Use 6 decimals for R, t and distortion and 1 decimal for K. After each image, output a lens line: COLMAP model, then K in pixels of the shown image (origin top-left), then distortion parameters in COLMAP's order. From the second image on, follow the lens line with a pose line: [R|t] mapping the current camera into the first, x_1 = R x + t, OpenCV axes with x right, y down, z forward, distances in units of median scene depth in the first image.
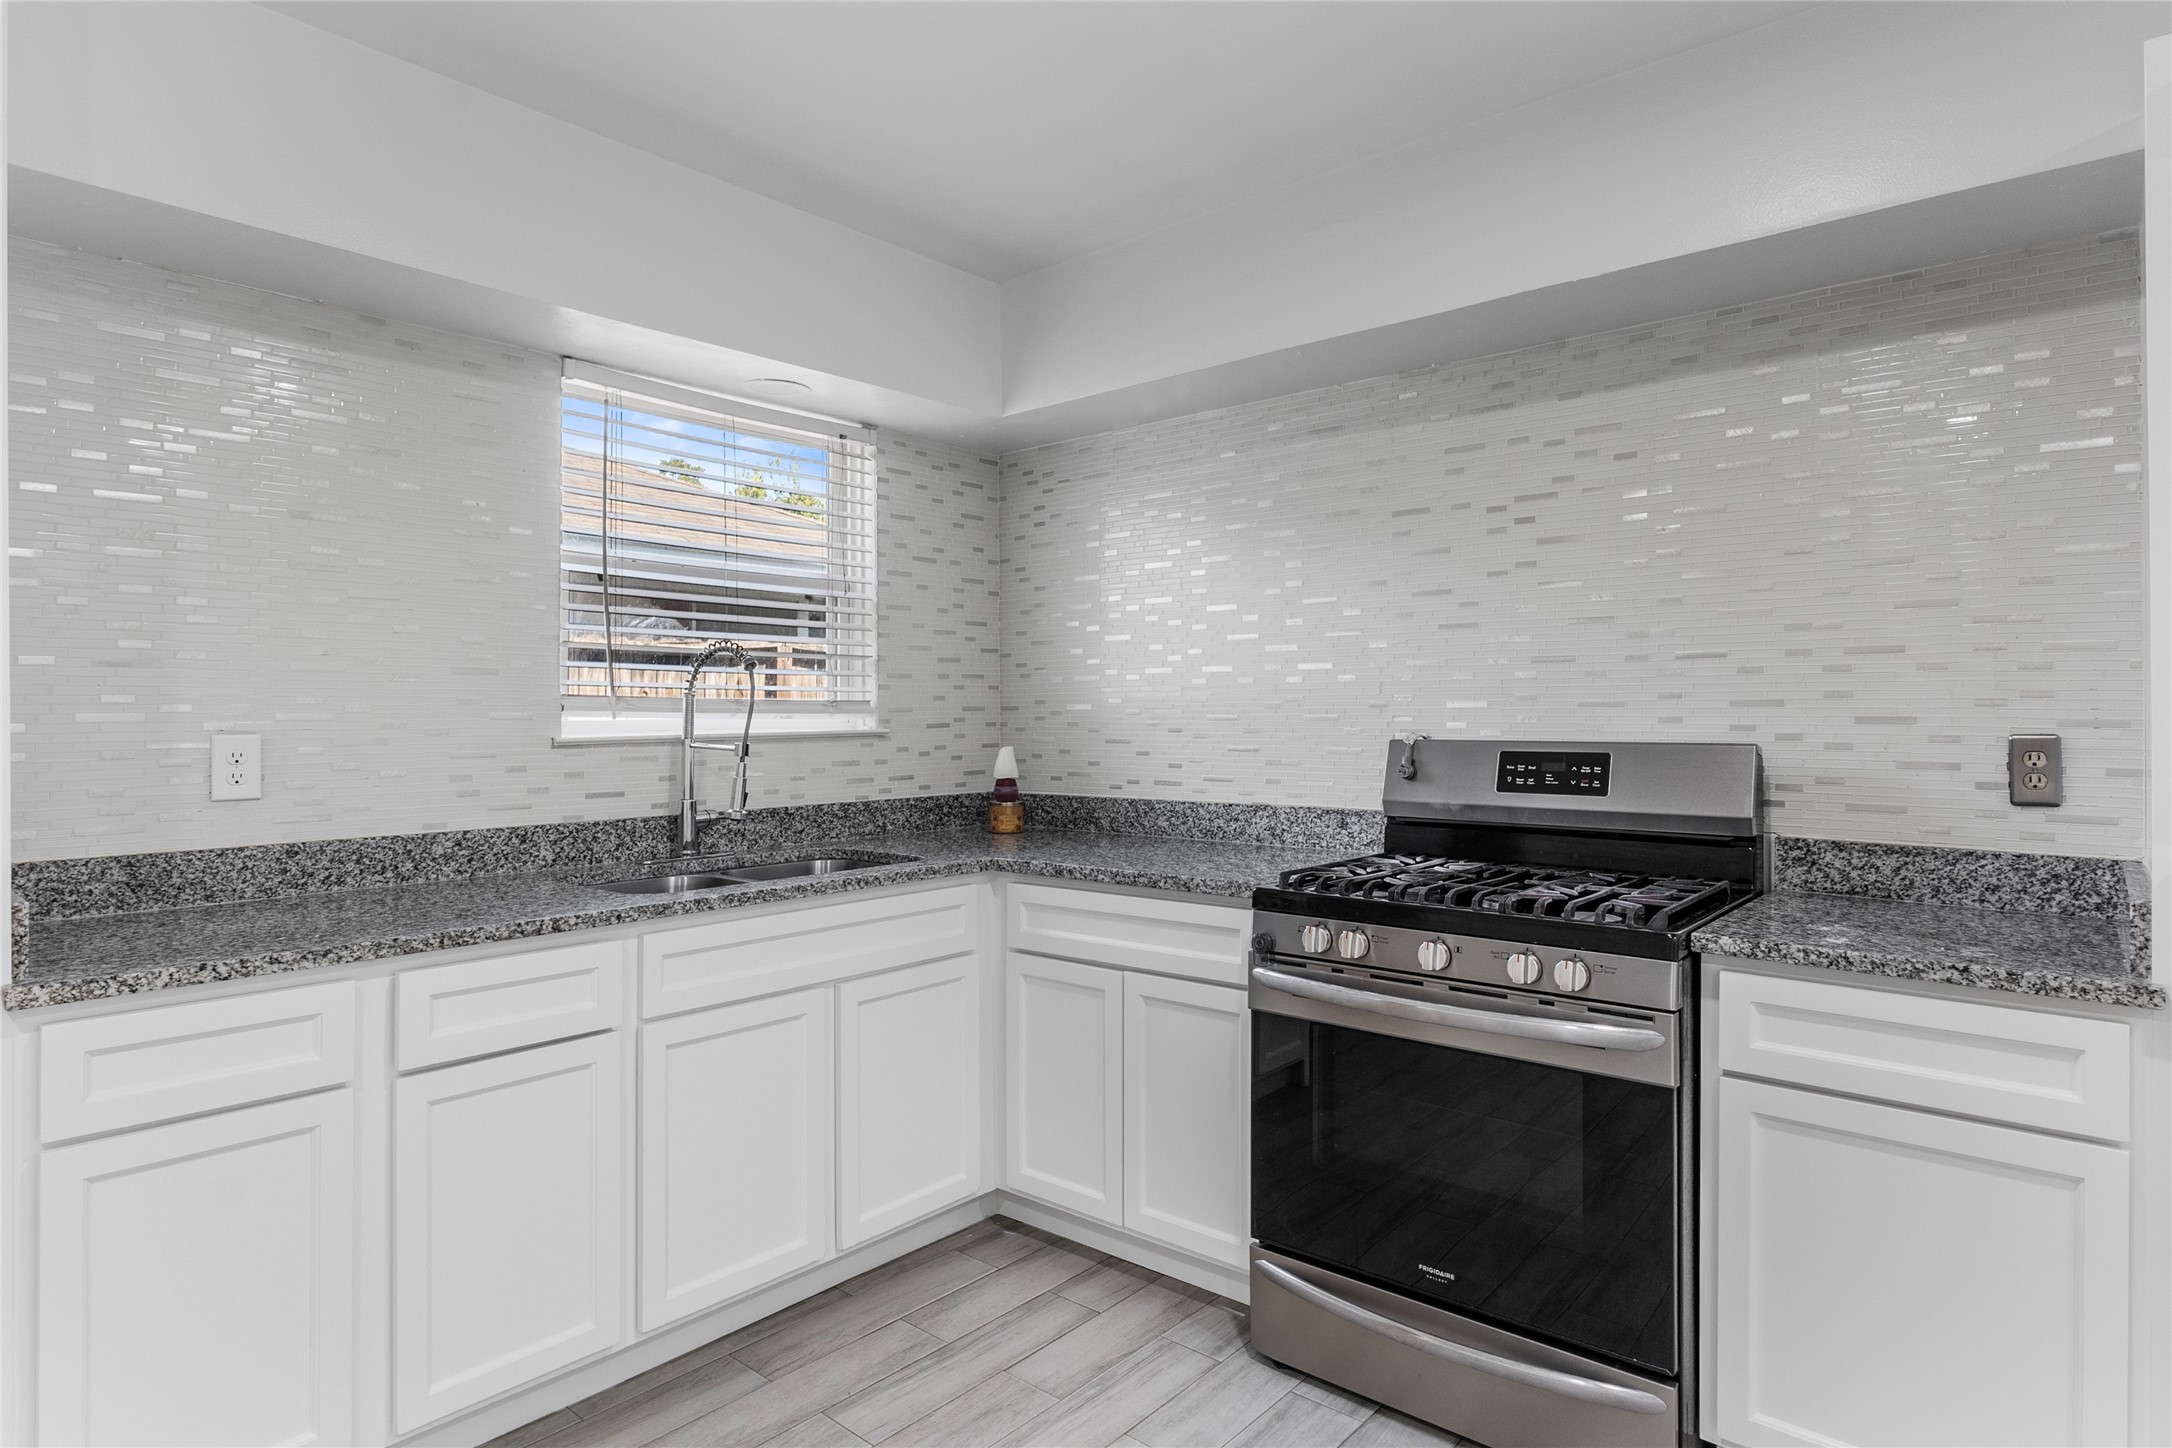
lens RADIAL K [[1177.8, 0, 1082.9], [0, 1177.8, 696.0], [0, 0, 1]] dist [-0.008491, 0.000156]
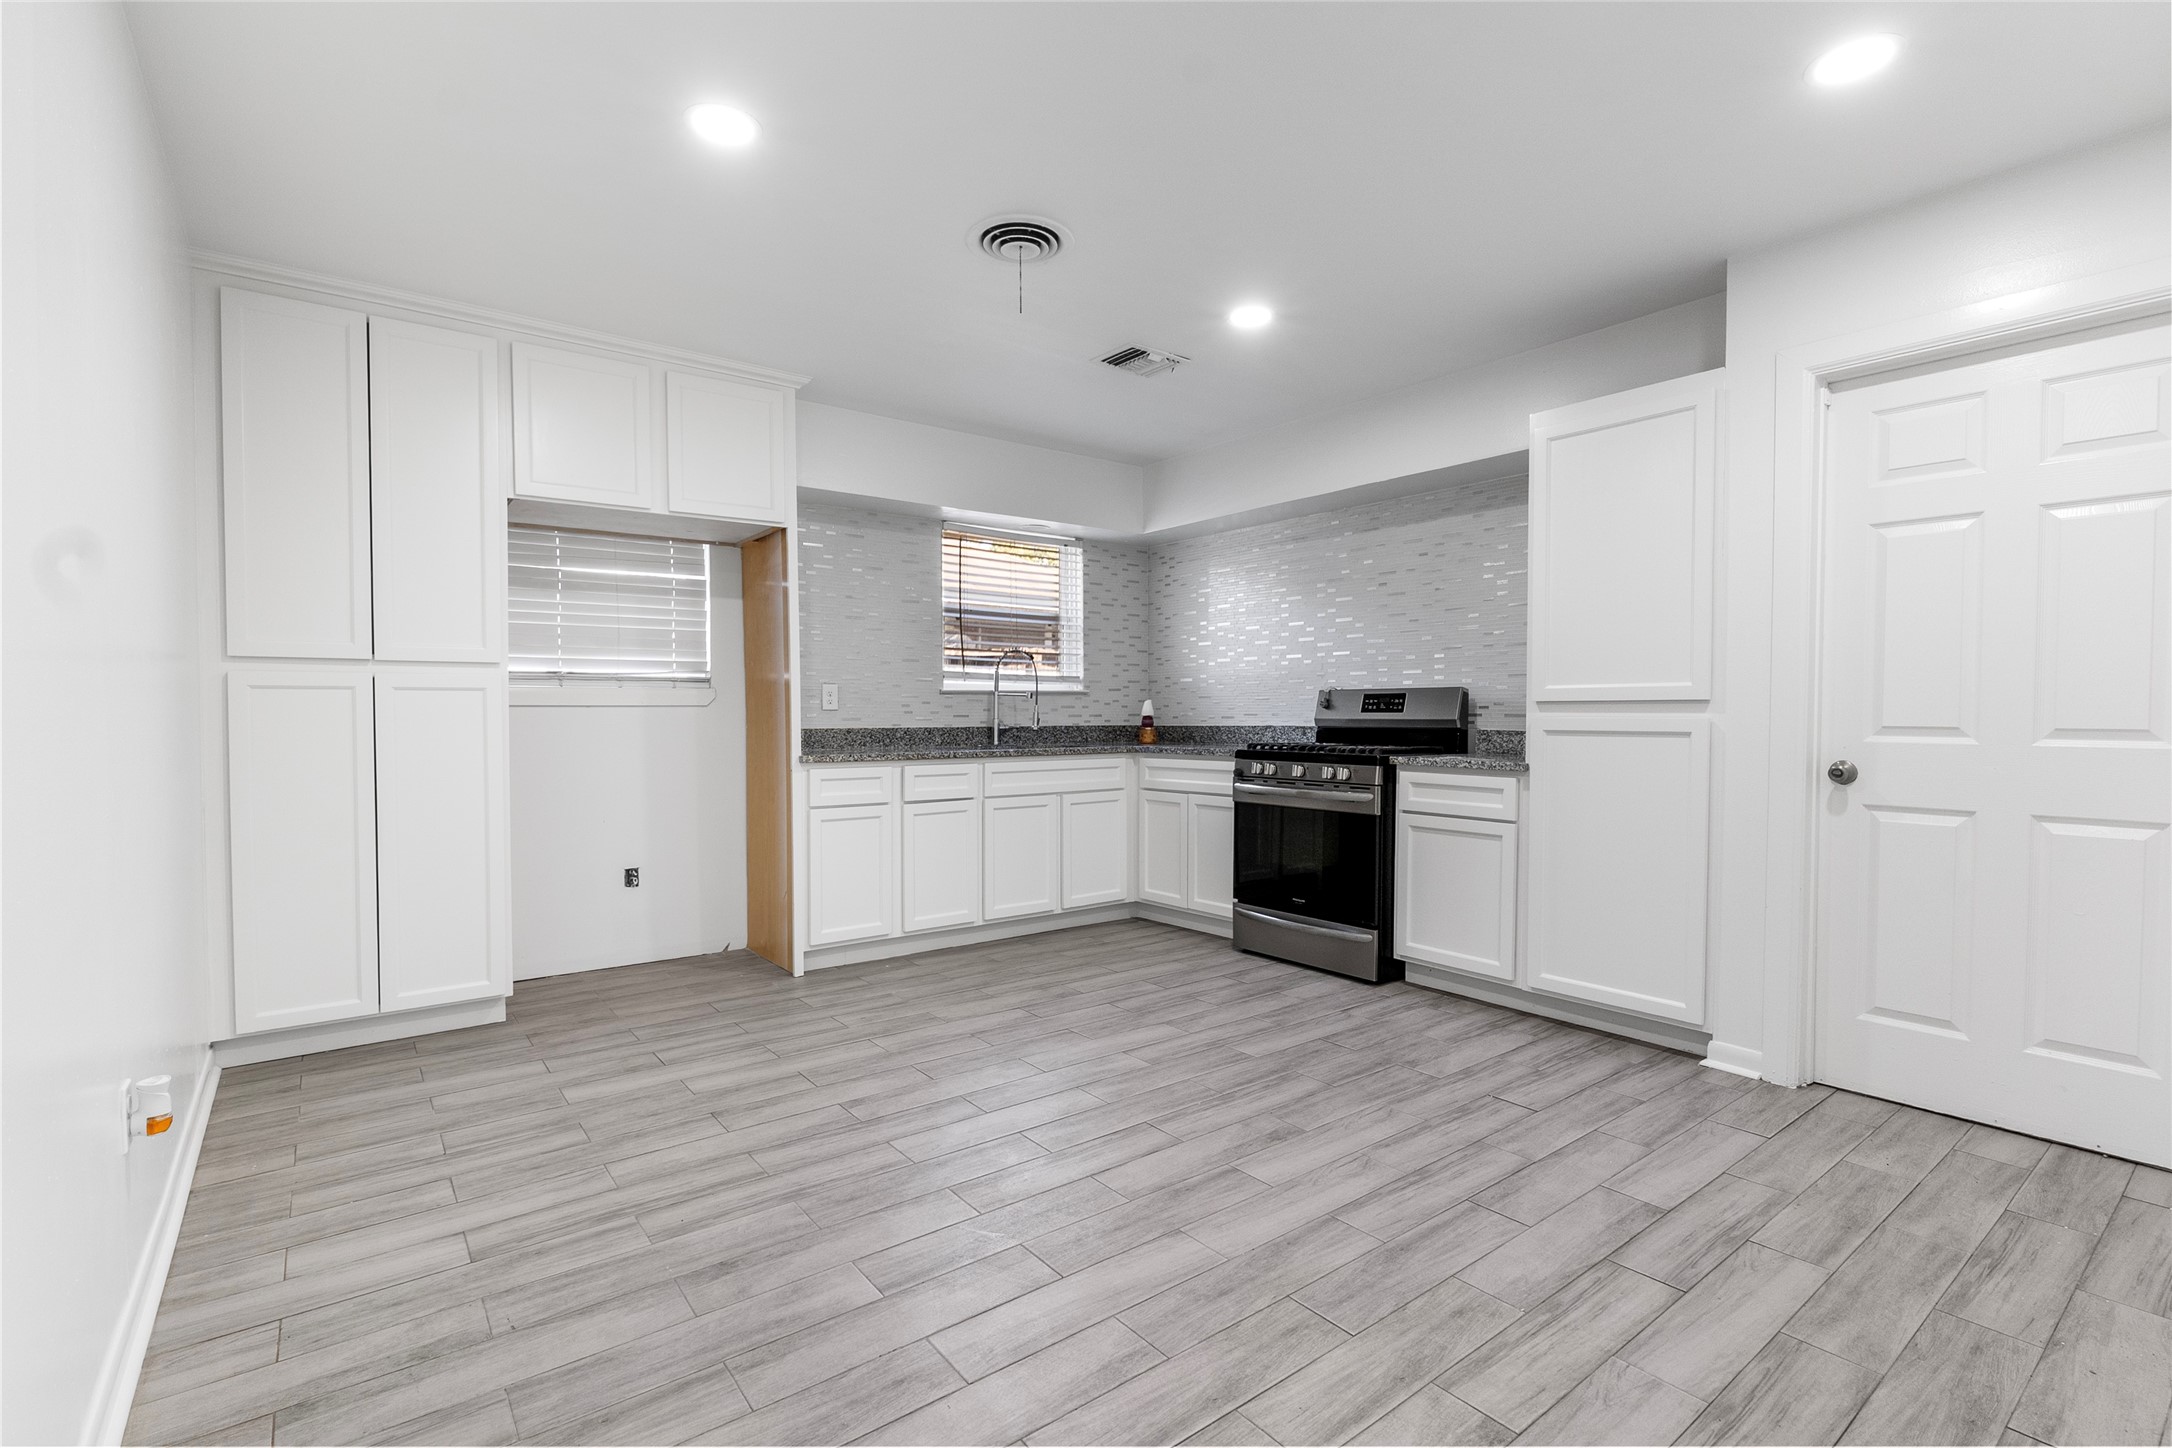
lens RADIAL K [[1002.9, 0, 1094.8], [0, 1002.9, 725.9], [0, 0, 1]] dist [-0.002644, -0.001265]
pose [[0.982688, 0.003896, -0.185226, 0.221609], [0.001097, 0.999639, 0.026848, 0.058300], [0.185264, -0.026587, 0.982329, -0.928827]]
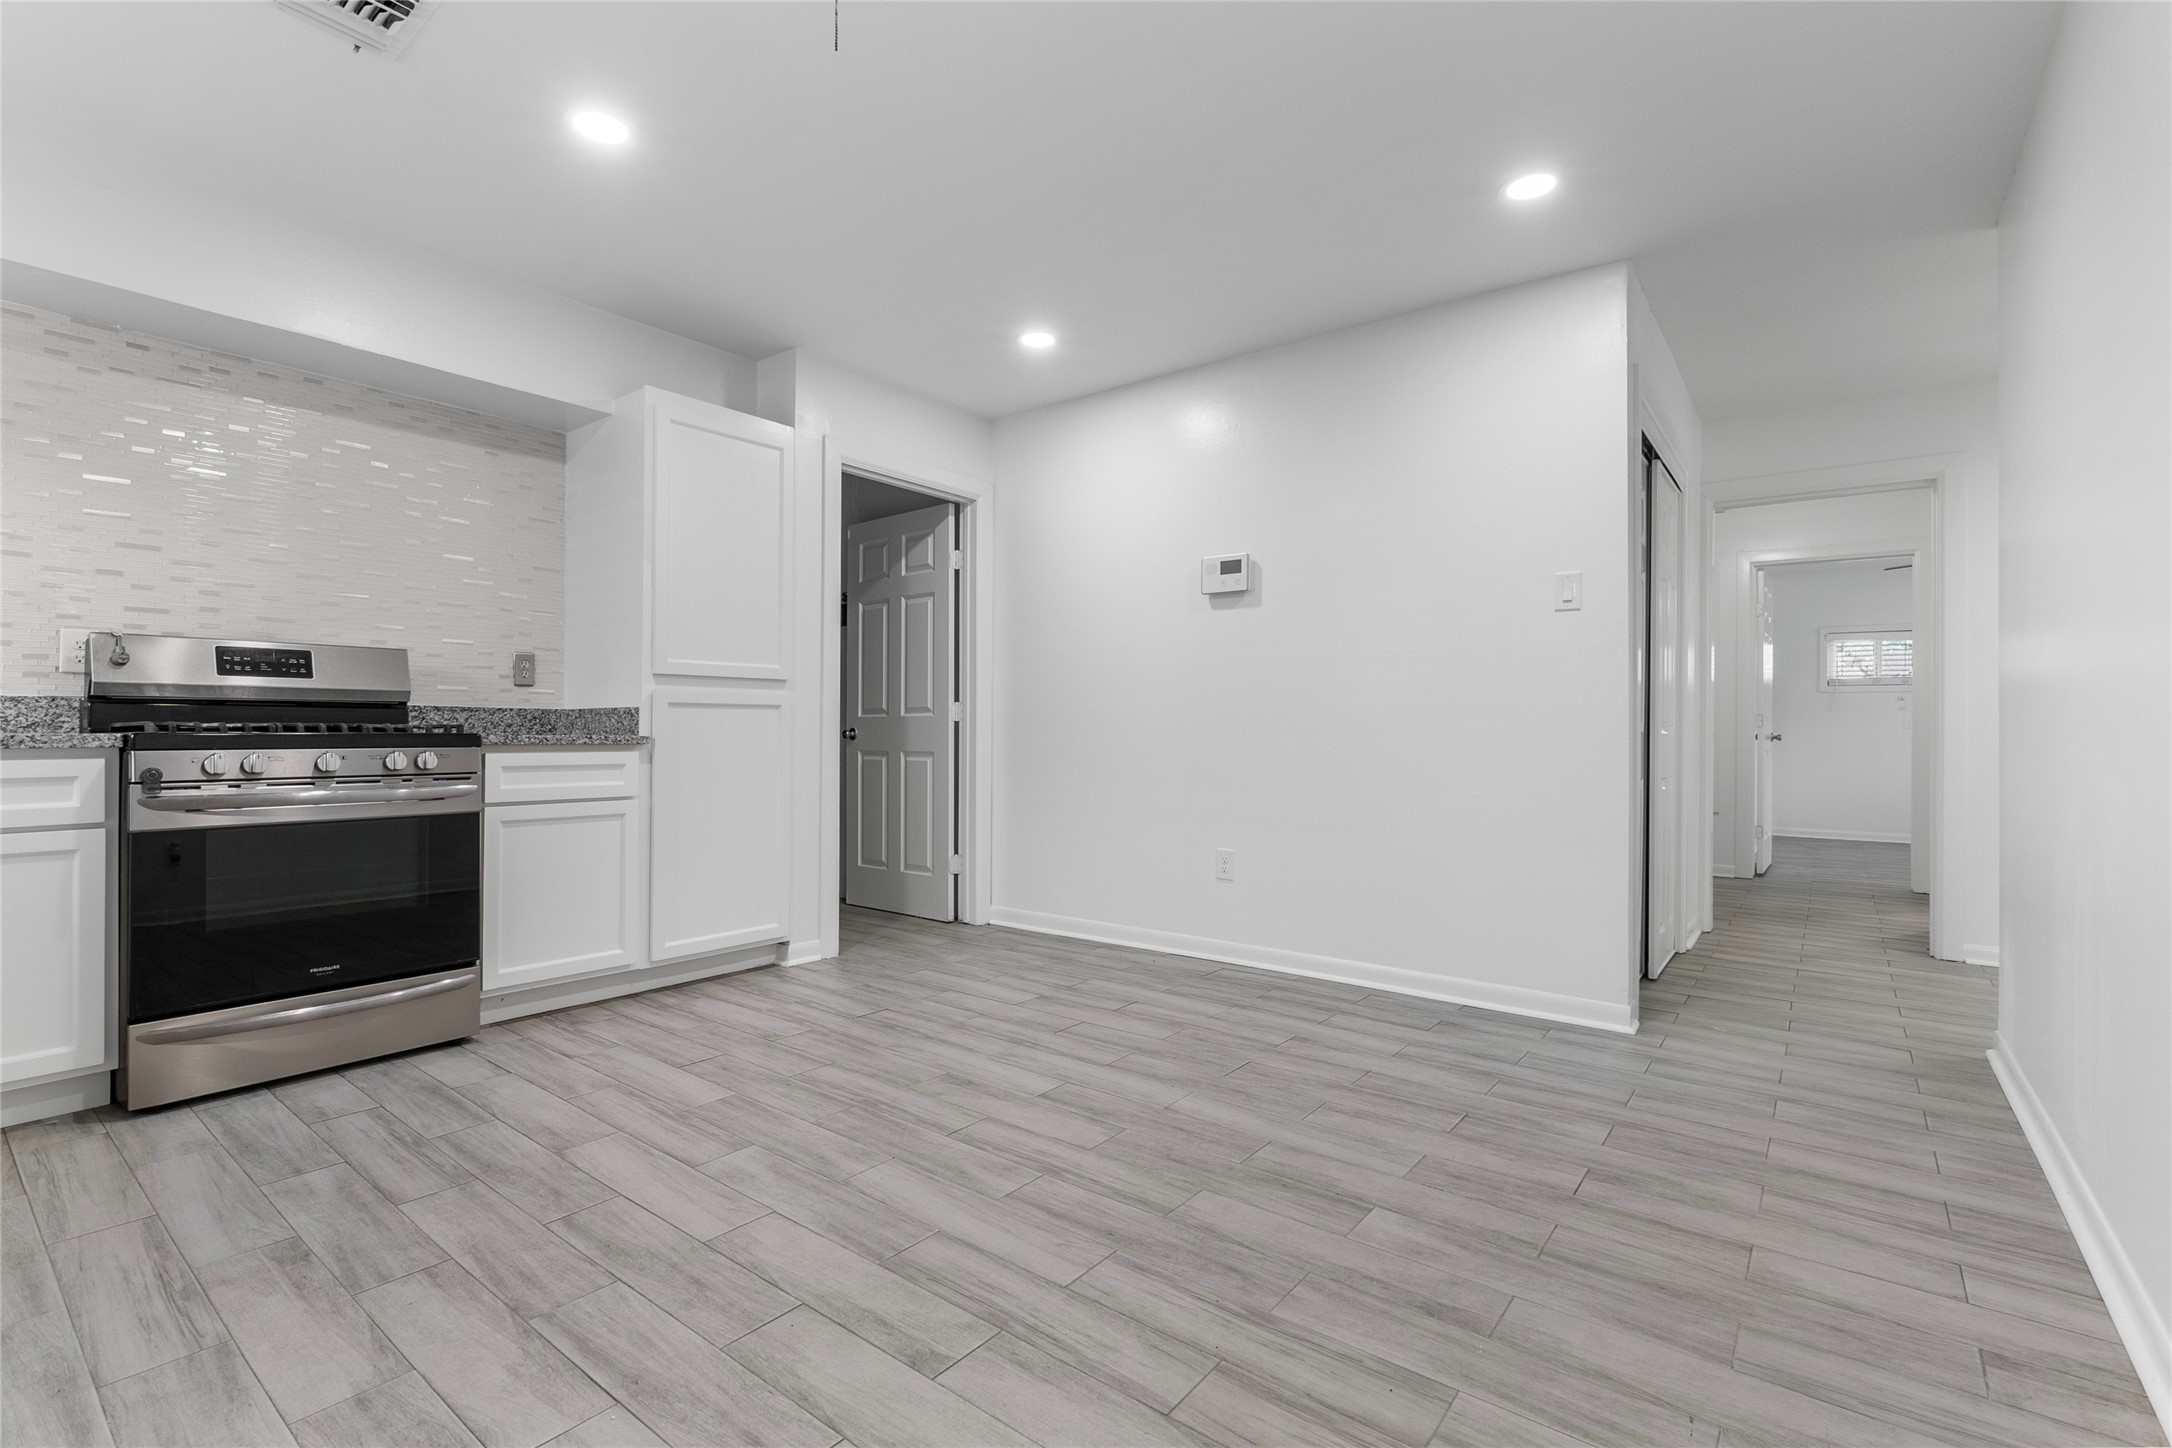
lens RADIAL K [[966.1, 0, 1088.1], [0, 966.1, 720.5], [0, 0, 1]] dist [-0.011154, 0.000298]
pose [[-0.064781, 0.011243, 0.997836, -0.844039], [-0.014793, 0.999816, -0.012225, 0.137376], [-0.997790, -0.015553, -0.064603, 0.074158]]
